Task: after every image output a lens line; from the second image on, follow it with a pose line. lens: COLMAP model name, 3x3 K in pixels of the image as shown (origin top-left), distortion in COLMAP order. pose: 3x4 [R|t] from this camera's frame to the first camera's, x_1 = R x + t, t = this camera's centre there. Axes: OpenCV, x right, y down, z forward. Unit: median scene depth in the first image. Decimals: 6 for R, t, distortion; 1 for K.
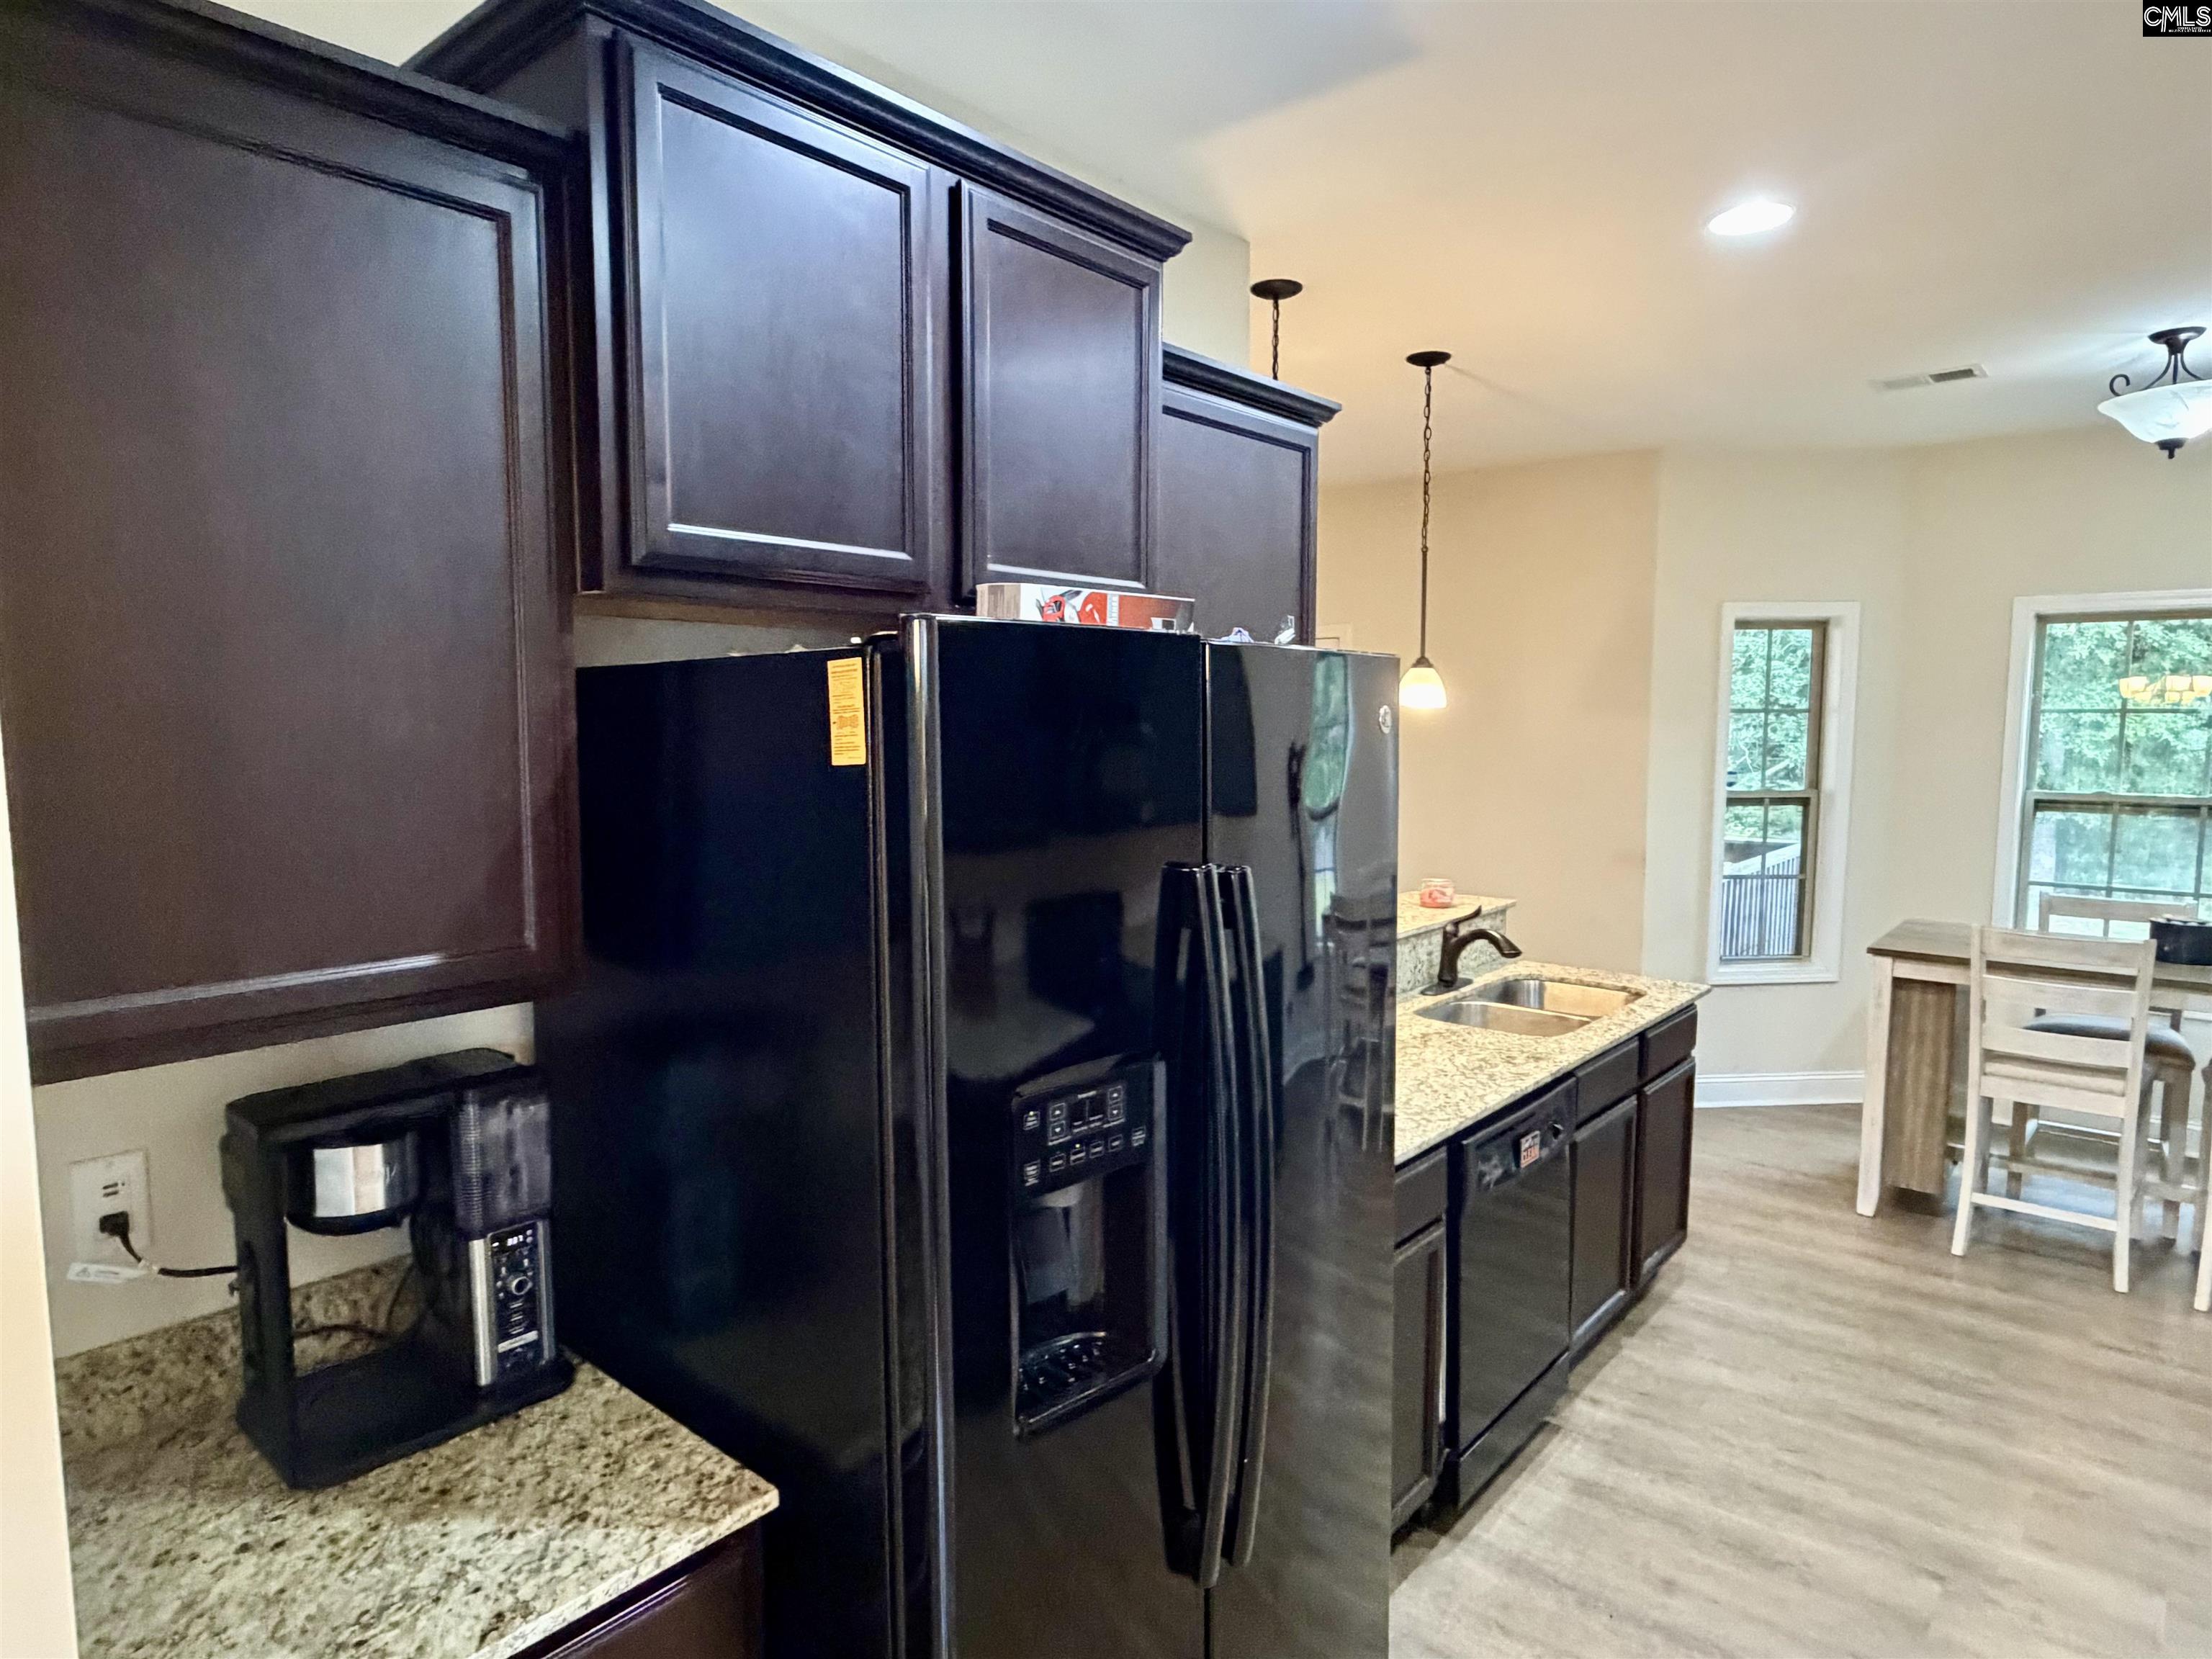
lens RADIAL K [[1279.6, 0, 1106.0], [0, 1279.6, 829.5], [0, 0, 1]] dist [0.000287, -0.000319]
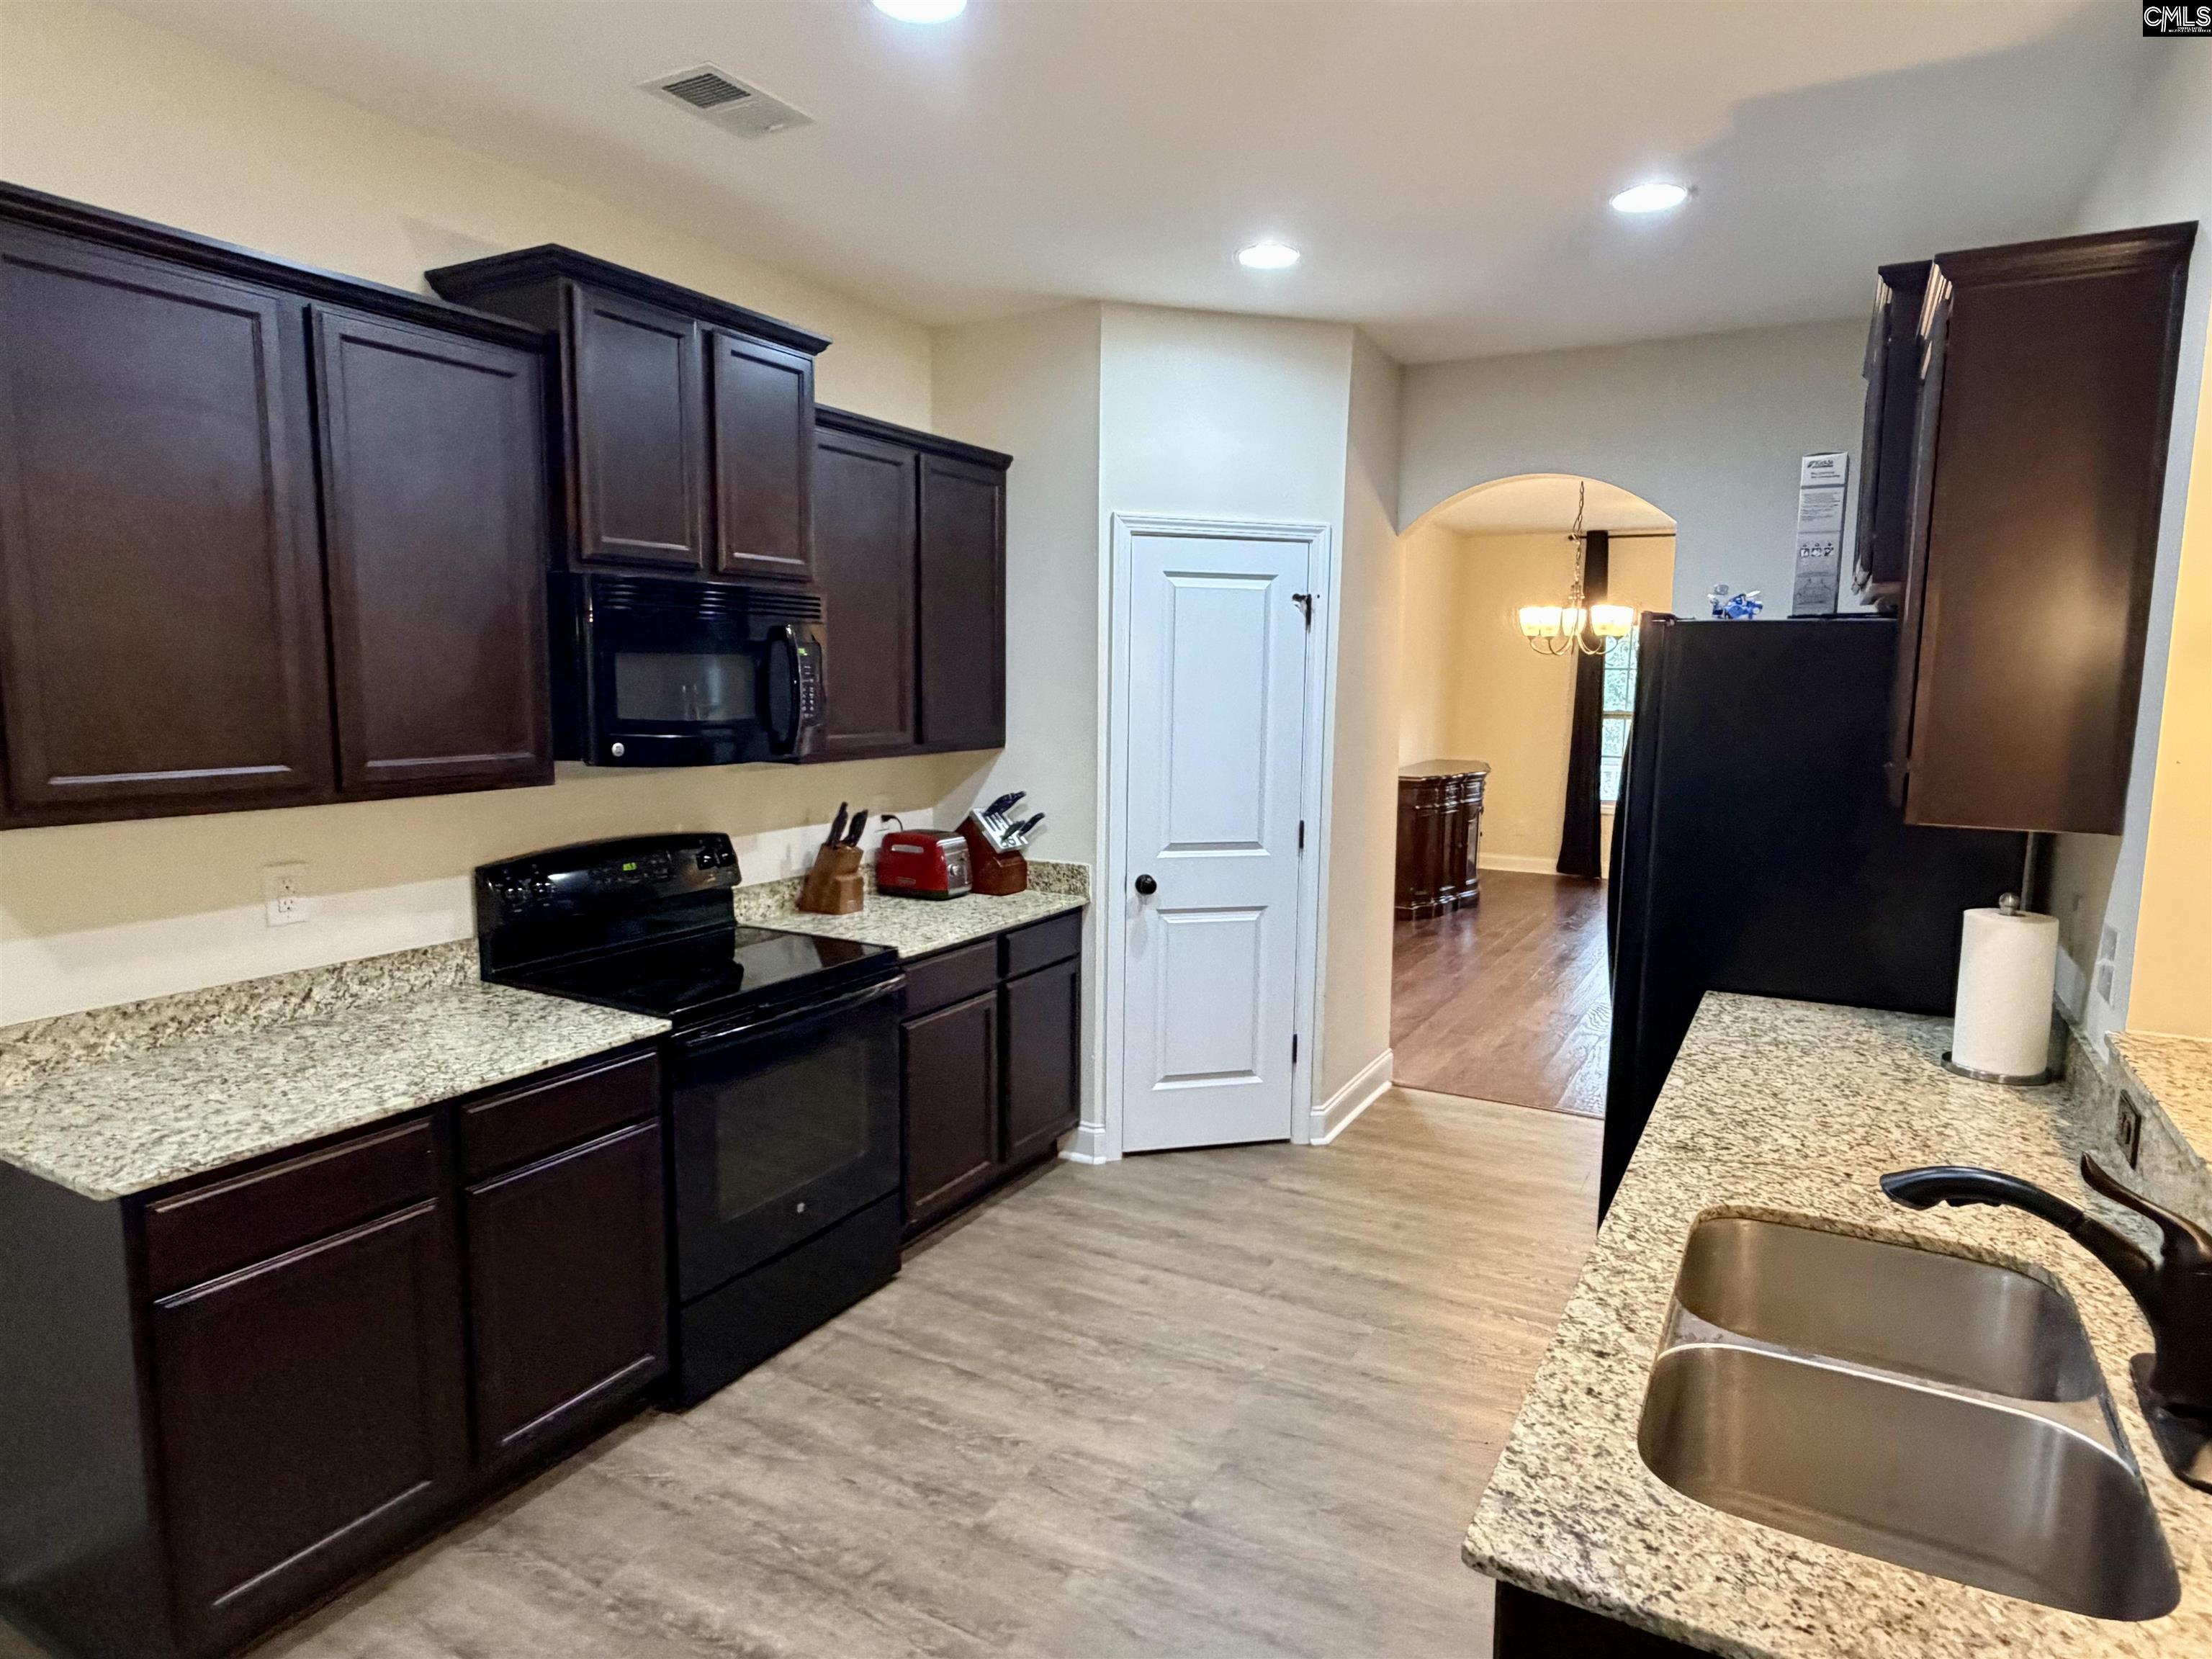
lens RADIAL K [[1279.6, 0, 1106.0], [0, 1279.6, 829.5], [0, 0, 1]] dist [0.000287, -0.000319]
pose [[-0.980855, 0.013830, -0.194248, 0.802340], [-0.027369, 0.977785, 0.207817, -0.119830], [0.192807, 0.209155, -0.958686, 1.631822]]
